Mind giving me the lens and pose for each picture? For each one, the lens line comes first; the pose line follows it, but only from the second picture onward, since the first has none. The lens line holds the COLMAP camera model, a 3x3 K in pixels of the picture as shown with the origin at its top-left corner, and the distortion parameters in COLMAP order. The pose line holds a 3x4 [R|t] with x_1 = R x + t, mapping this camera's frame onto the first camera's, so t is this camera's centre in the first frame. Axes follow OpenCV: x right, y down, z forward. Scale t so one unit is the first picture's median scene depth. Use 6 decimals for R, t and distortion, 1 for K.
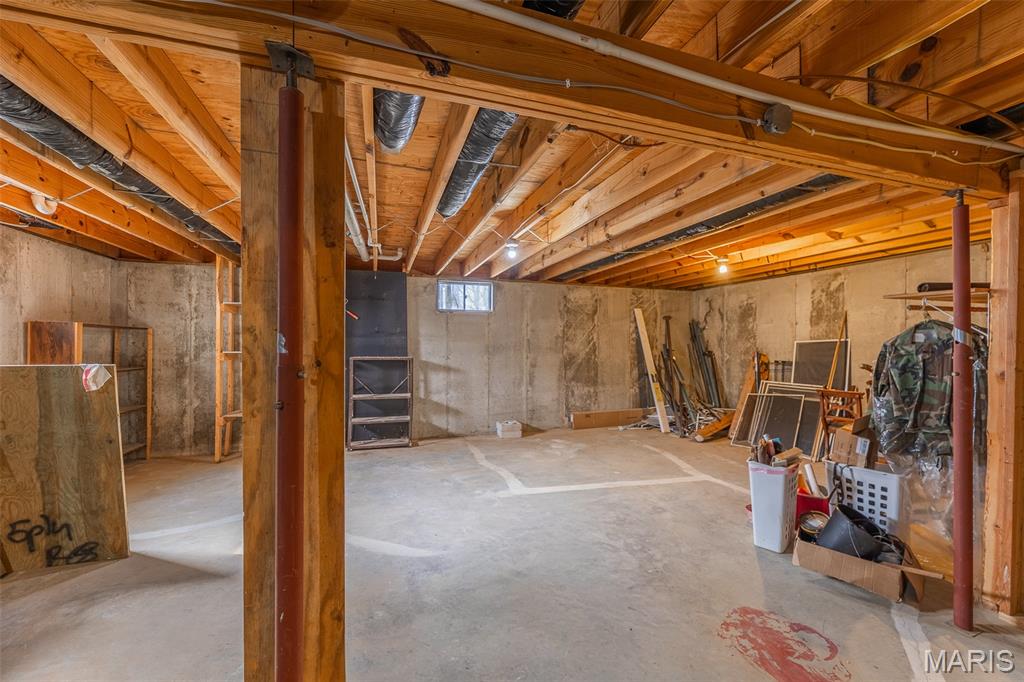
lens RADIAL K [[410.8, 0, 512.0], [0, 410.8, 341.0], [0, 0, 1]] dist [0.001792, 0.000263]
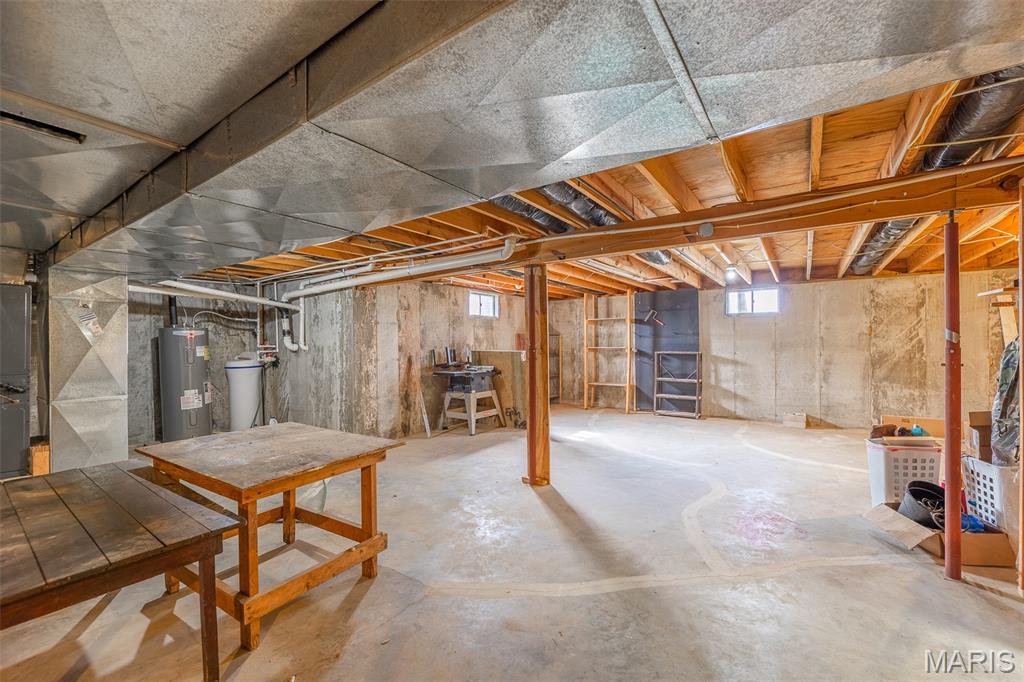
lens RADIAL K [[410.8, 0, 512.0], [0, 410.8, 341.0], [0, 0, 1]] dist [0.001792, 0.000263]
pose [[0.586356, -0.008213, -0.810012, 0.438376], [0.011186, 0.999935, -0.002042, -0.000411], [0.809977, -0.007863, 0.586409, -0.242945]]
